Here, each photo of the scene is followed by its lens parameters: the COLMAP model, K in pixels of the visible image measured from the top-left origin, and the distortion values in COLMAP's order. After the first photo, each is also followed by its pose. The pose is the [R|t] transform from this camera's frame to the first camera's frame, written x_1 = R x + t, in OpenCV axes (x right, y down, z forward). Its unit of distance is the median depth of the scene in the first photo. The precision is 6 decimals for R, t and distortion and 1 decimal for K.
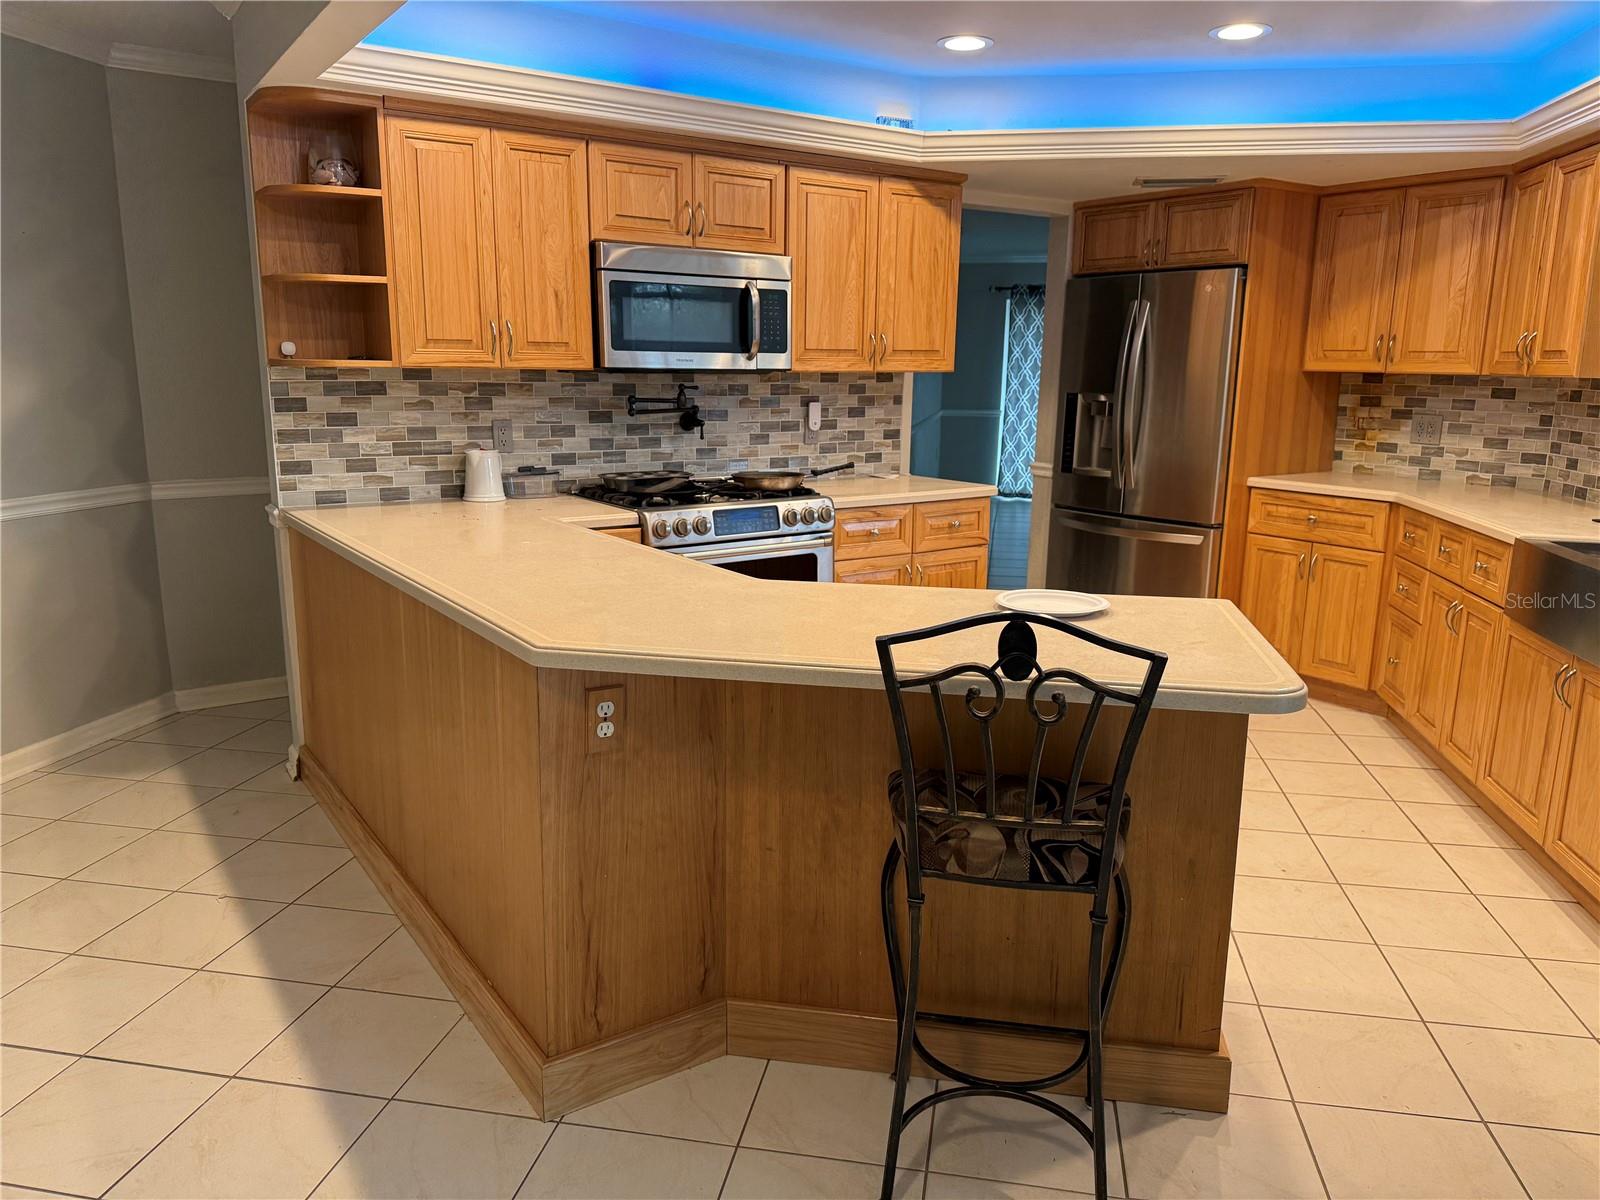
lens RADIAL K [[1124.4, 0, 792.6], [0, 1124.4, 605.1], [0, 0, 1]] dist [0.053978, -0.075058]
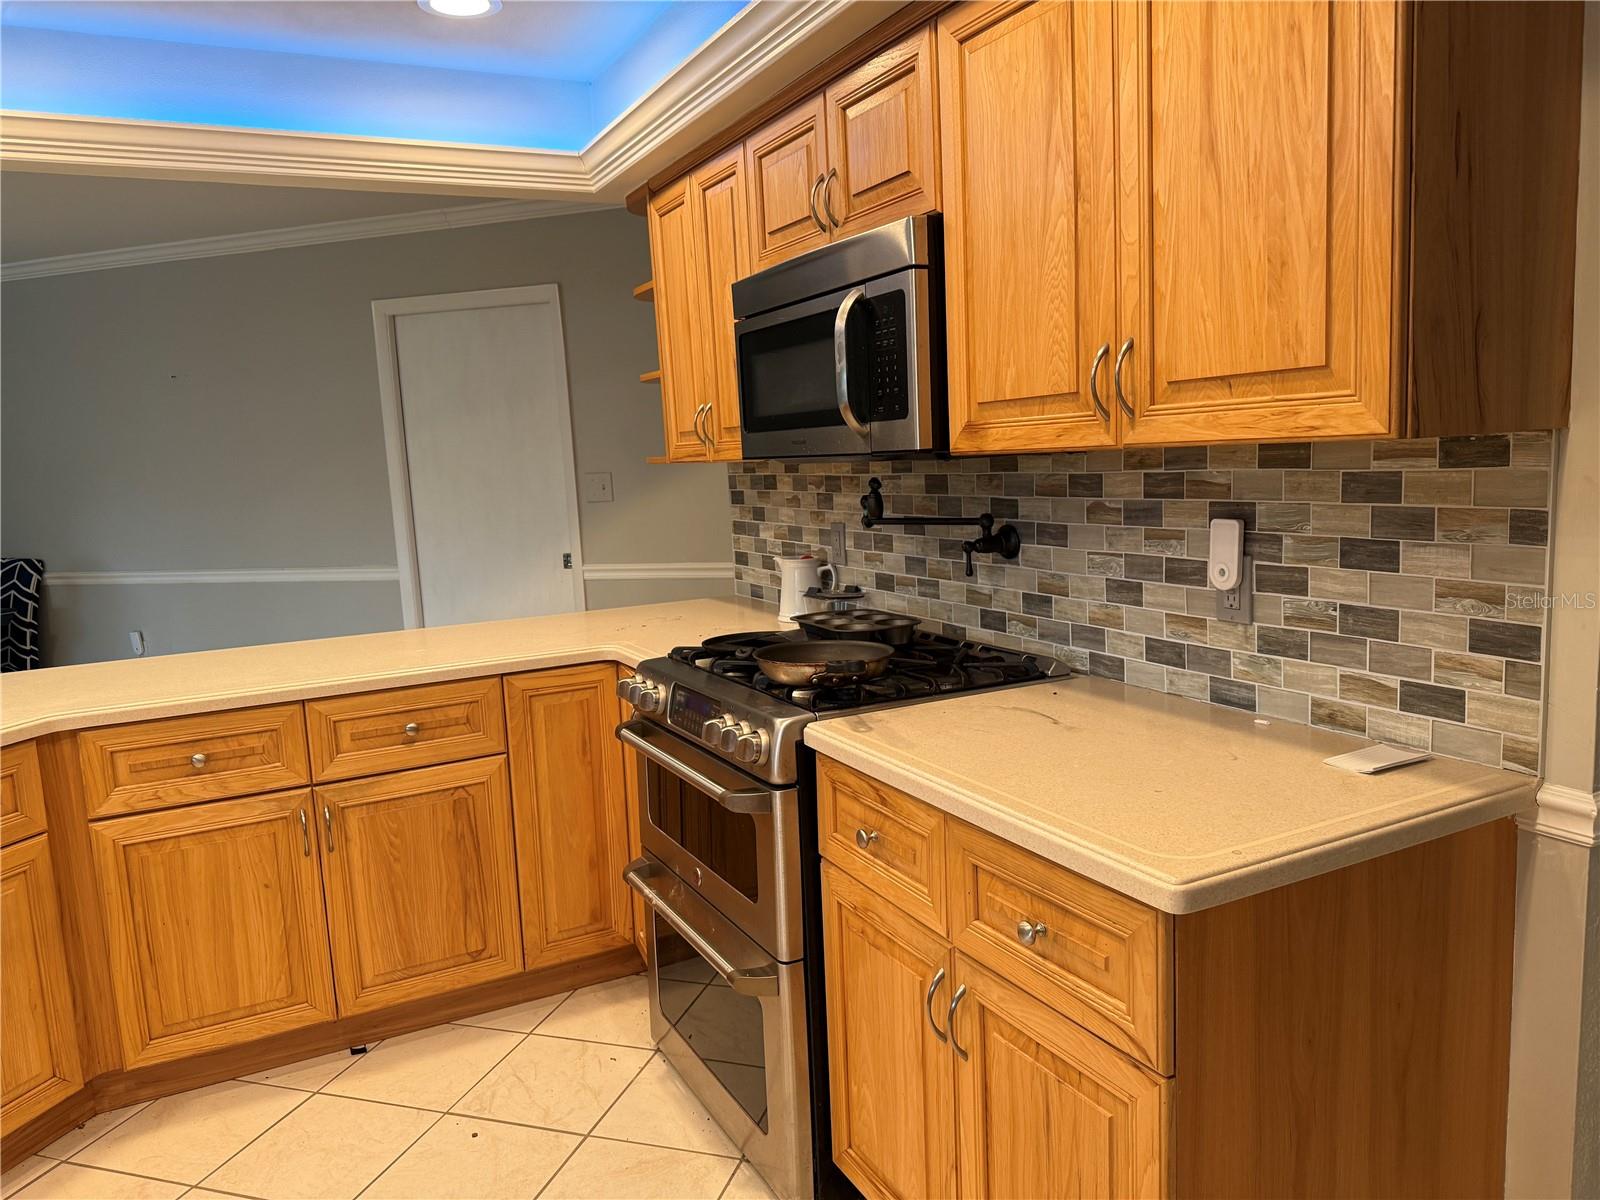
lens RADIAL K [[1124.4, 0, 816.9], [0, 1124.4, 596.1], [0, 0, 1]] dist [0.053978, -0.075058]
pose [[-0.114140, 0.125664, -0.985485, 0.466139], [-0.157057, 0.977211, 0.142799, -0.205802], [0.980971, 0.171077, -0.091802, 0.988004]]
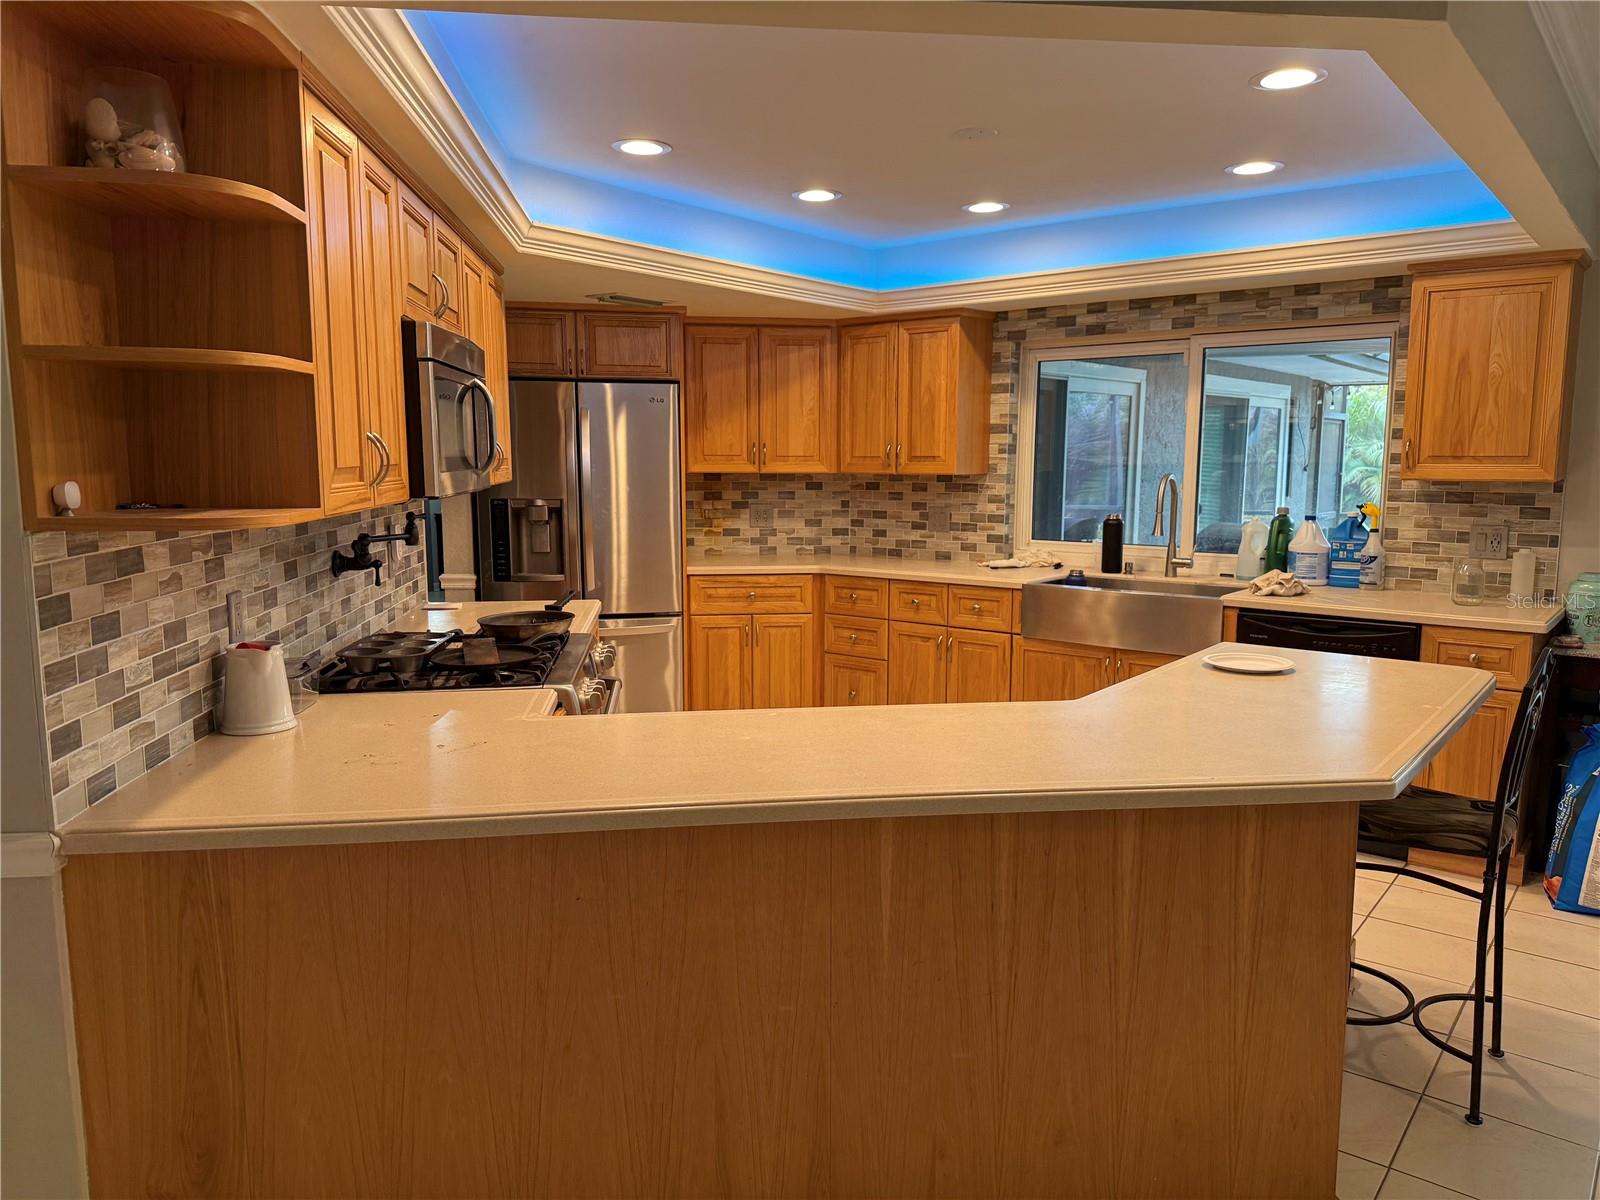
lens RADIAL K [[1124.4, 0, 805.4], [0, 1124.4, 616.3], [0, 0, 1]] dist [0.053978, -0.075058]
pose [[0.457643, -0.139583, 0.878111, -0.601211], [0.192046, 0.979806, 0.055660, -0.117660], [-0.868148, 0.143165, 0.475208, 0.421348]]
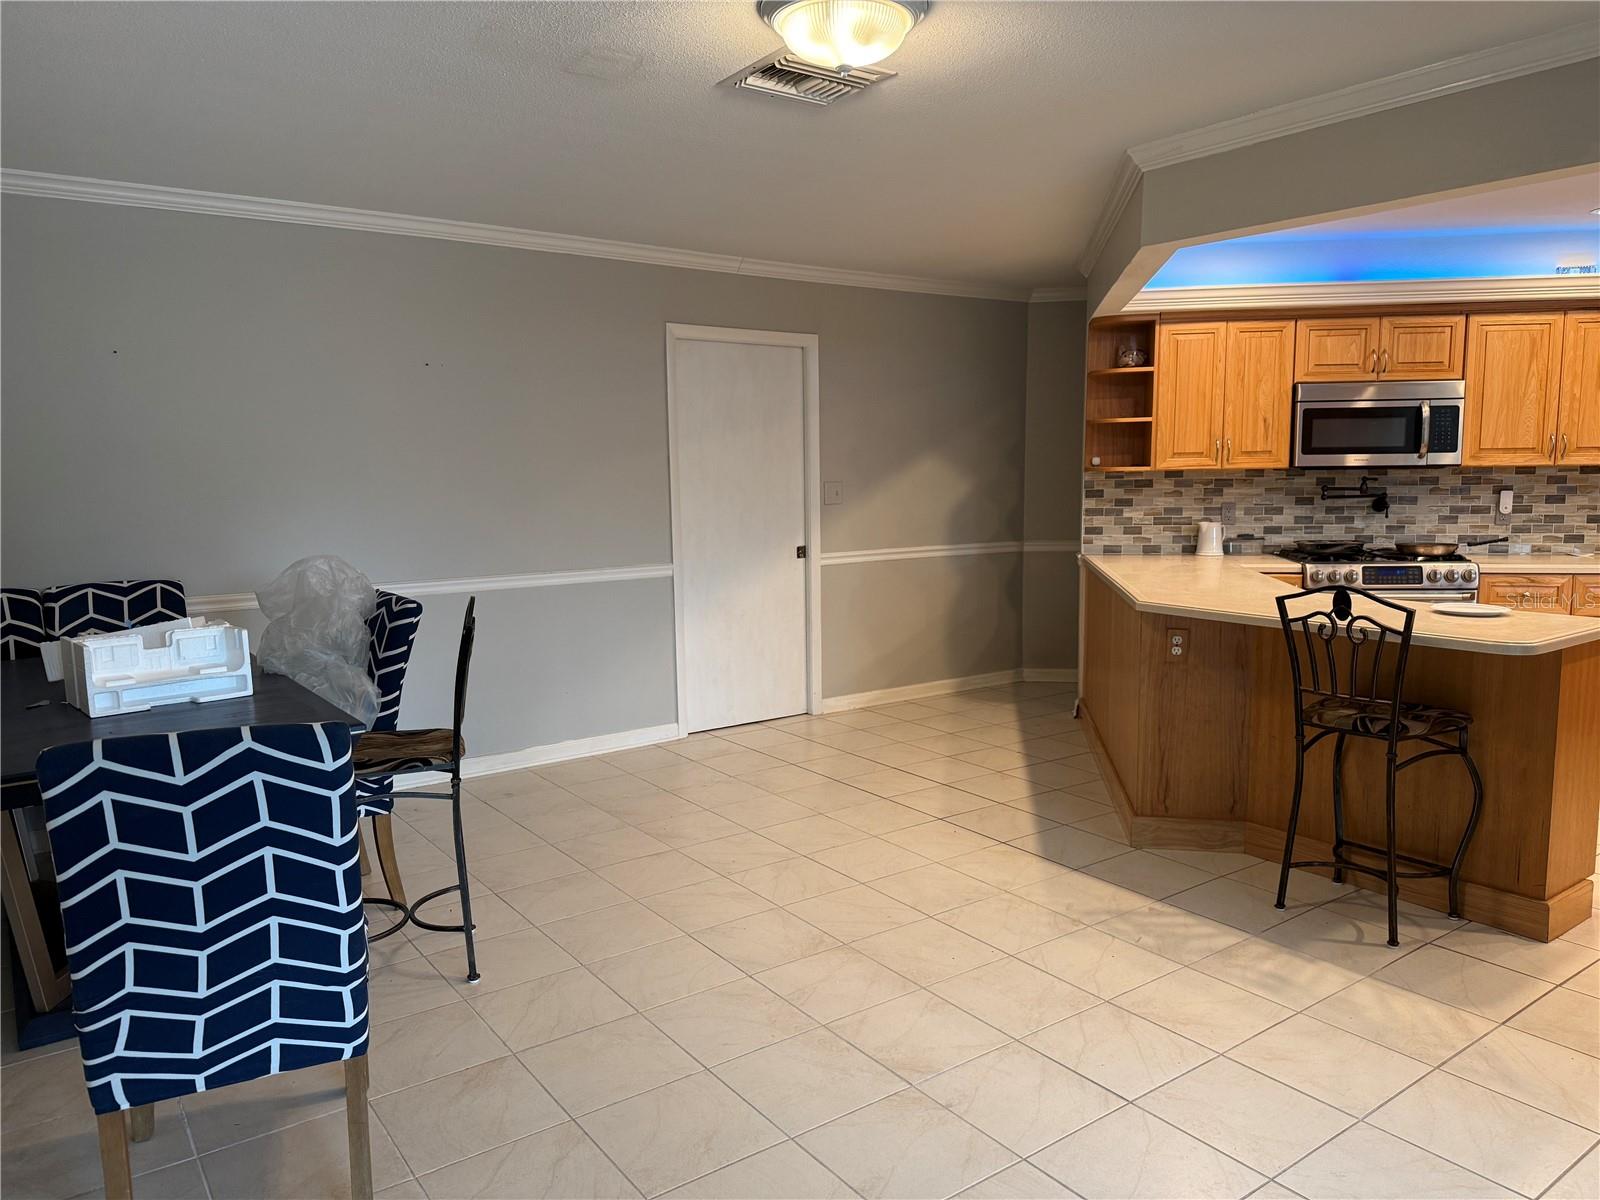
lens RADIAL K [[1124.4, 0, 801.4], [0, 1124.4, 601.8], [0, 0, 1]] dist [0.053978, -0.075058]
pose [[0.731138, 0.062732, -0.679339, 0.331414], [-0.122468, 0.991657, -0.040234, 0.088858], [0.671147, 0.112614, 0.732721, -0.431878]]
